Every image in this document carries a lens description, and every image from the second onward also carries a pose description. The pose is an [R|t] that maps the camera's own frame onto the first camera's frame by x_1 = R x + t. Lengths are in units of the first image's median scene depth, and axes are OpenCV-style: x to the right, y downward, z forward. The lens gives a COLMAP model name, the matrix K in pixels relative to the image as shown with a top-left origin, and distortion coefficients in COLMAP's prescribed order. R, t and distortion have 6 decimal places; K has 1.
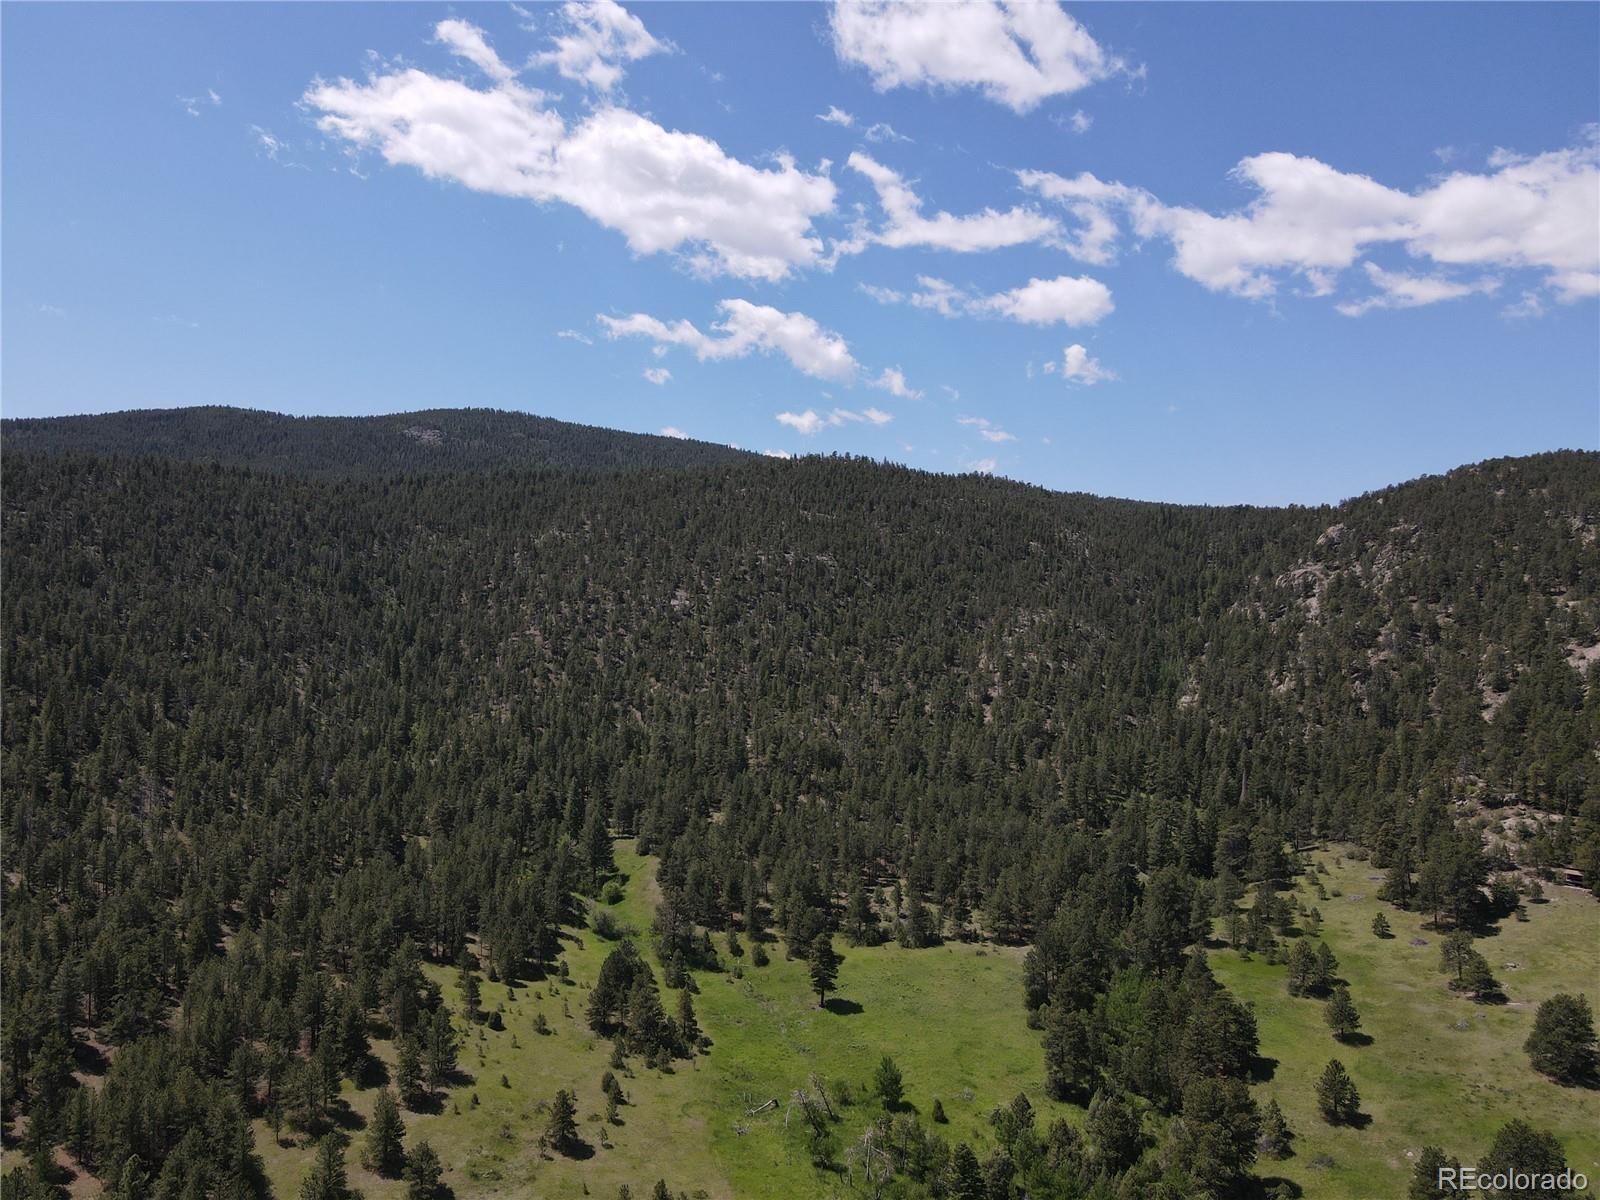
lens RADIAL K [[1174.4, 0, 782.5], [0, 1174.4, 603.5], [0, 0, 1]] dist [0.001477, 0.024568]
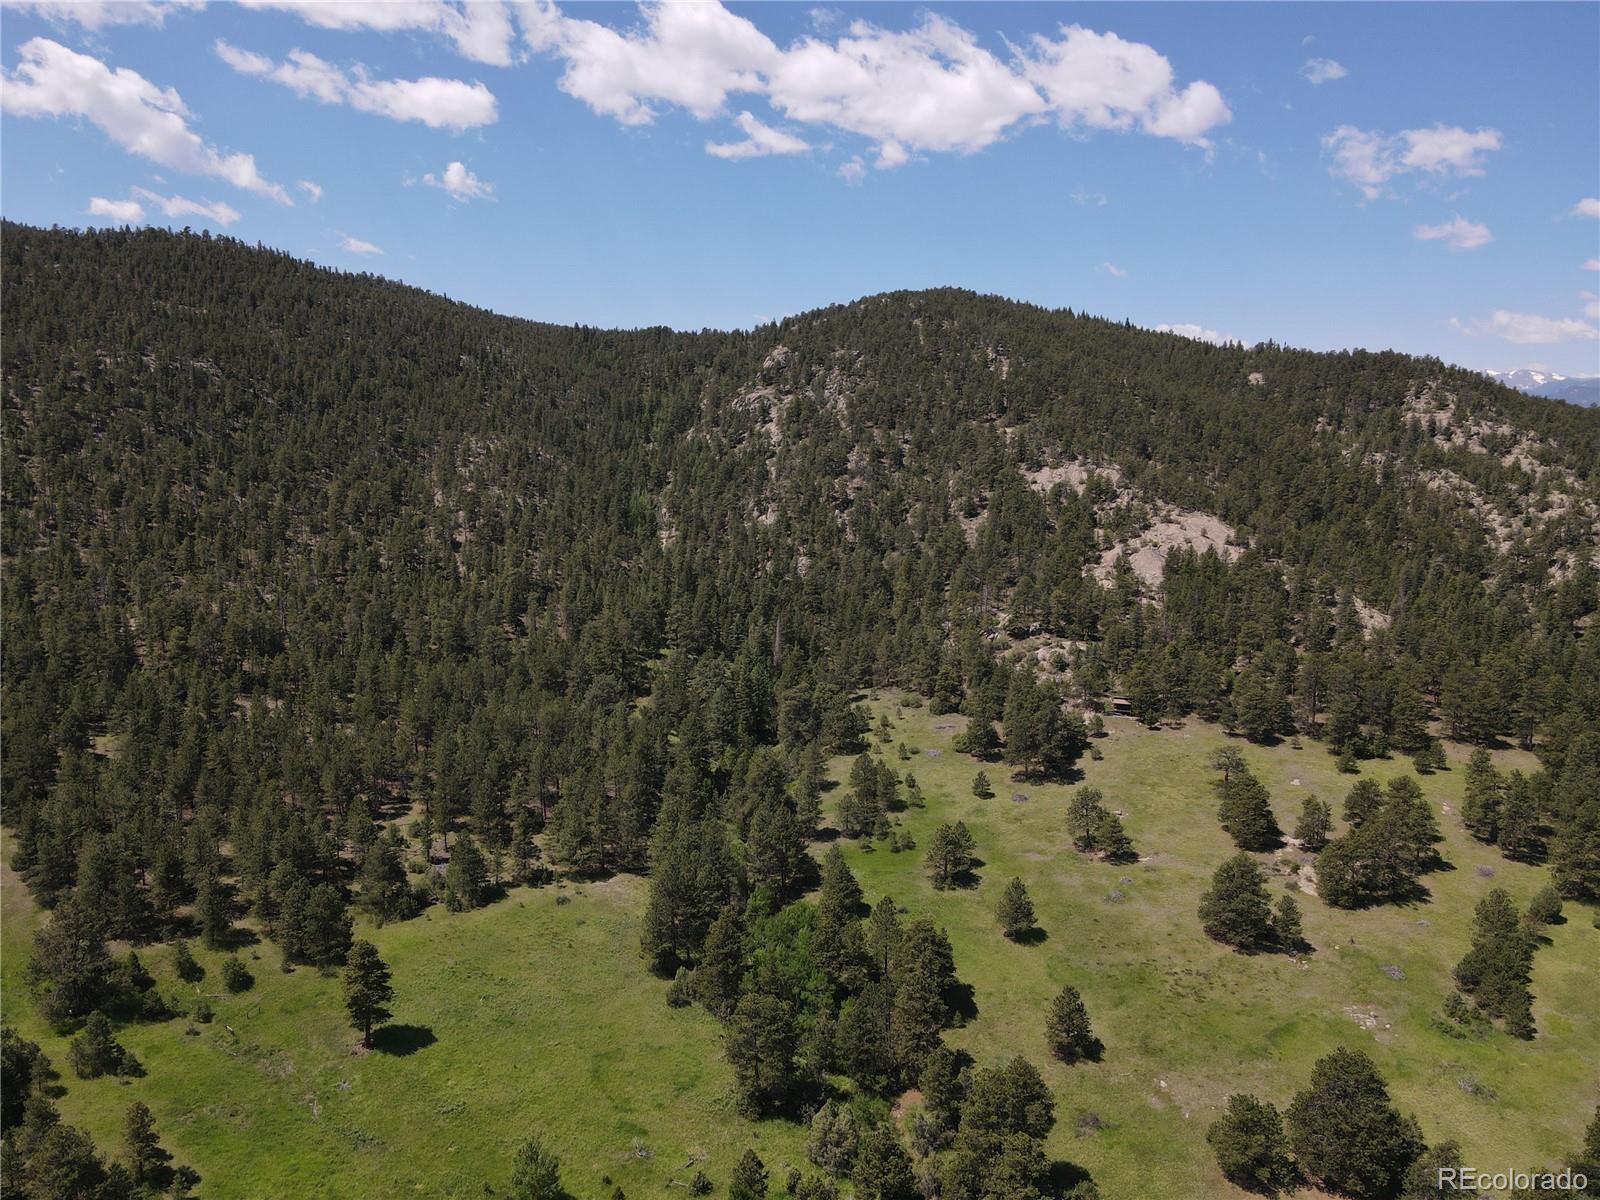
lens RADIAL K [[1174.4, 0, 785.6], [0, 1174.4, 613.6], [0, 0, 1]] dist [0.001477, 0.024568]
pose [[0.862646, -0.072974, 0.500517, -0.041634], [-0.005079, 0.988238, 0.152837, 0.002676], [-0.505783, -0.134386, 0.852129, 0.196350]]
